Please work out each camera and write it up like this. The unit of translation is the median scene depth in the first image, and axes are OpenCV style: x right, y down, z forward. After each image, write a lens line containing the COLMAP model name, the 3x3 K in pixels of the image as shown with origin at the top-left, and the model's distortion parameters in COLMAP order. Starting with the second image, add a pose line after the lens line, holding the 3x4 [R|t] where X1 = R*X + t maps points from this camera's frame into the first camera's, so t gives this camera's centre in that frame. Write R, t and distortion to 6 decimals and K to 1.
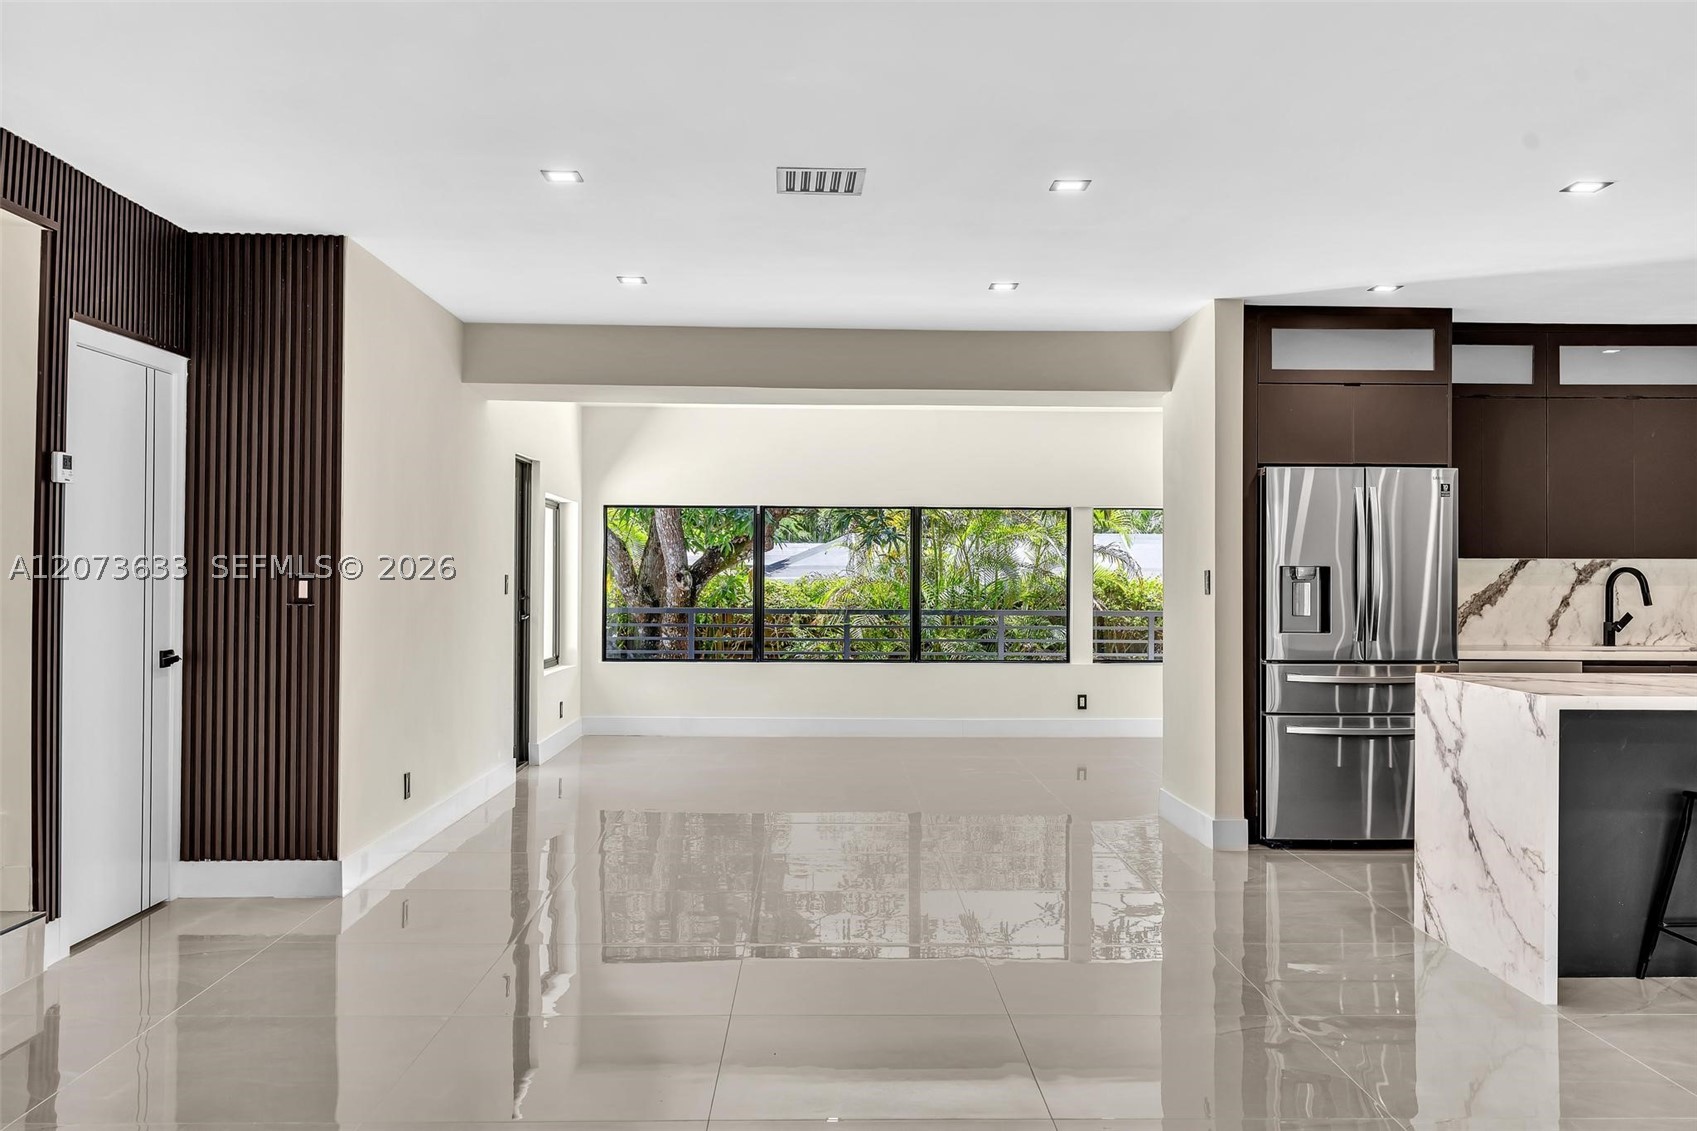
lens RADIAL K [[1445.0, 0, 842.2], [0, 1445.0, 560.0], [0, 0, 1]] dist [0.009778, -0.007291]
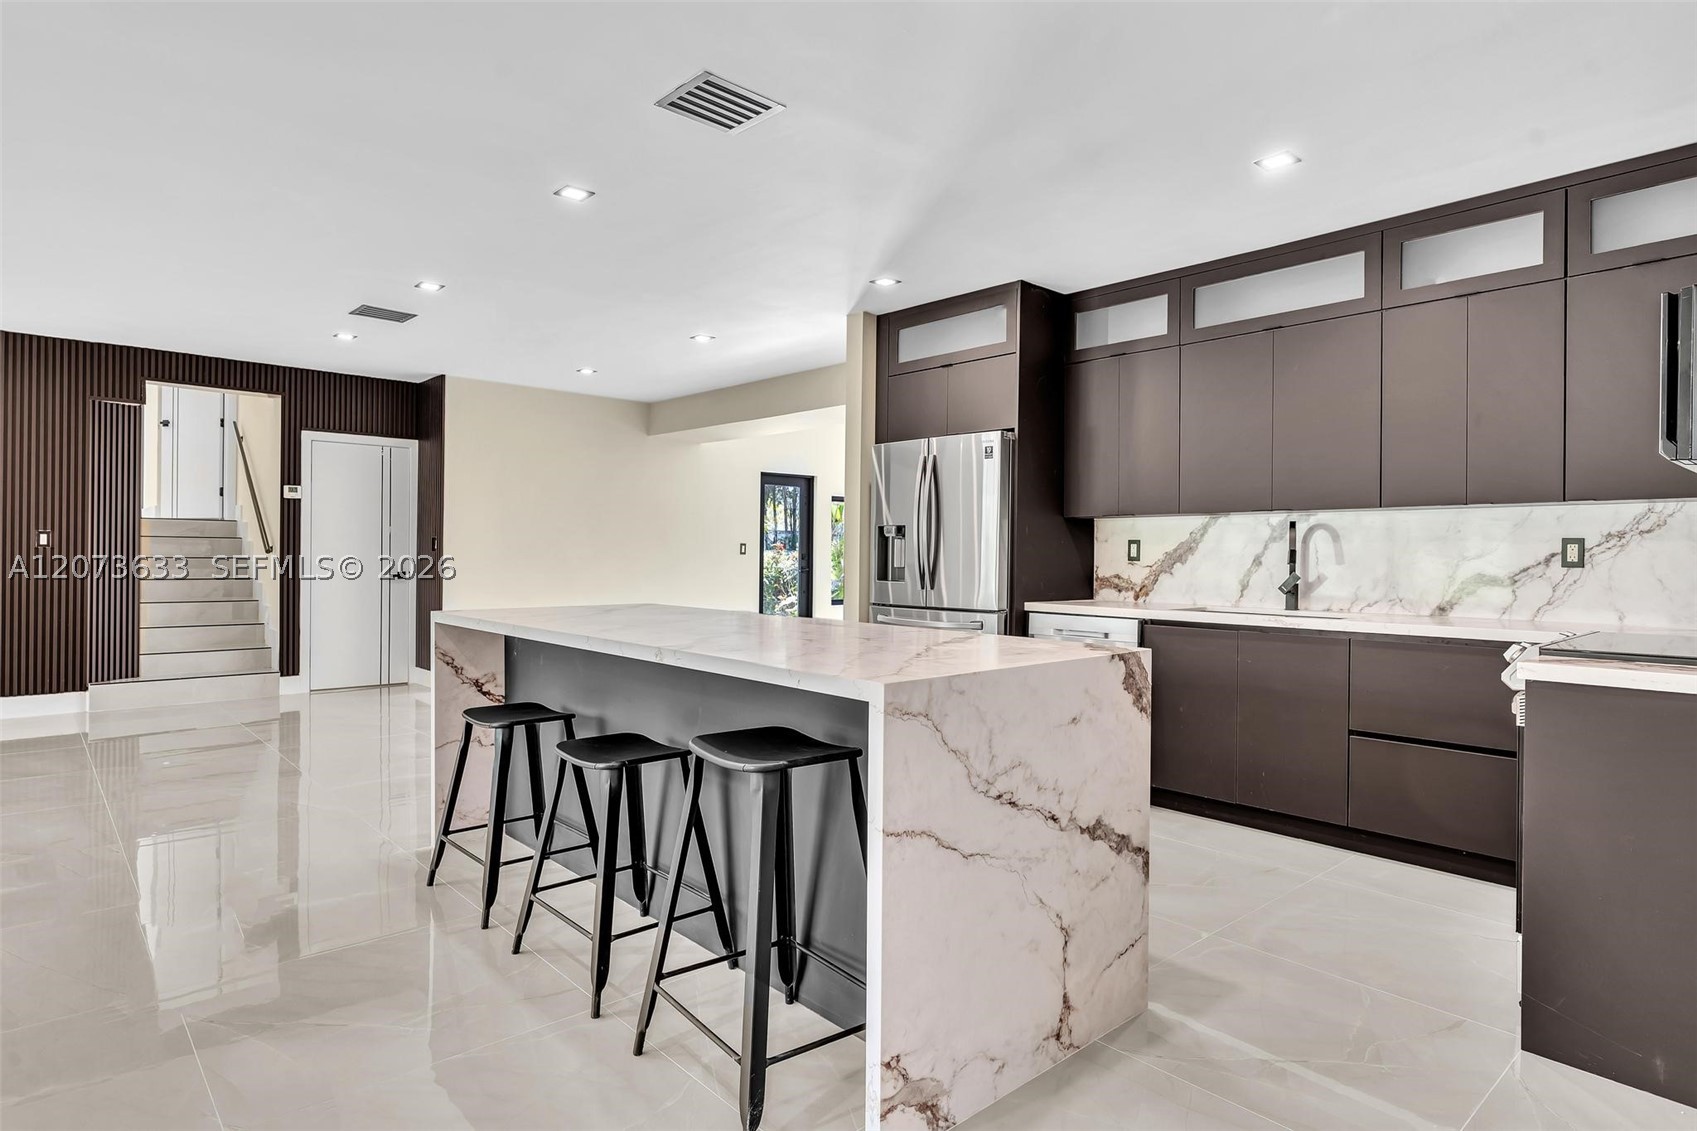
lens RADIAL K [[931.4, 0, 848.9], [0, 931.4, 555.9], [0, 0, 1]] dist [-0.000879, 0.000564]
pose [[0.657159, 0.003252, -0.753745, 0.853983], [0.000443, 0.999989, 0.004701, 0.025101], [0.753752, -0.003423, 0.657150, 0.454208]]
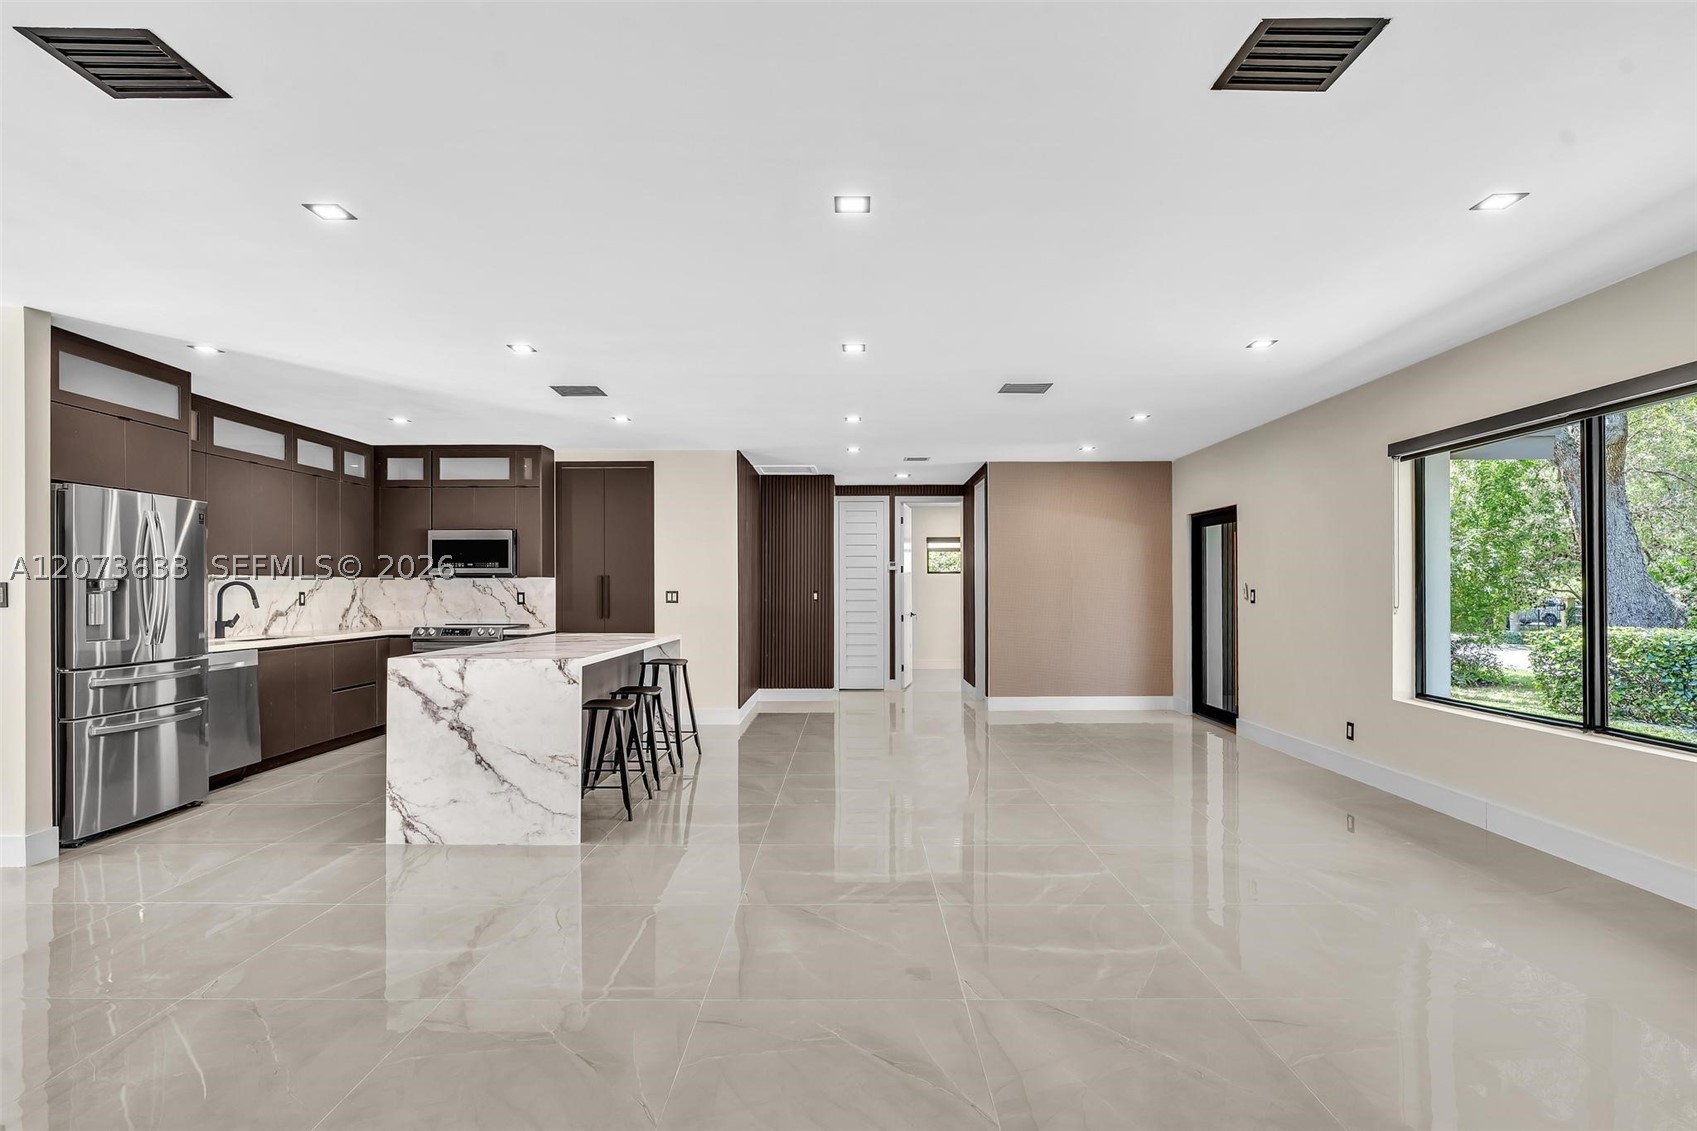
lens RADIAL K [[867.7, 0, 854.5], [0, 867.7, 585.7], [0, 0, 1]] dist [-0.006991, 0.002069]
pose [[0.018222, 0.000439, 0.999834, -0.311368], [-0.008677, 0.999962, -0.000281, 0.004518], [-0.999796, -0.008670, 0.018225, 0.413568]]
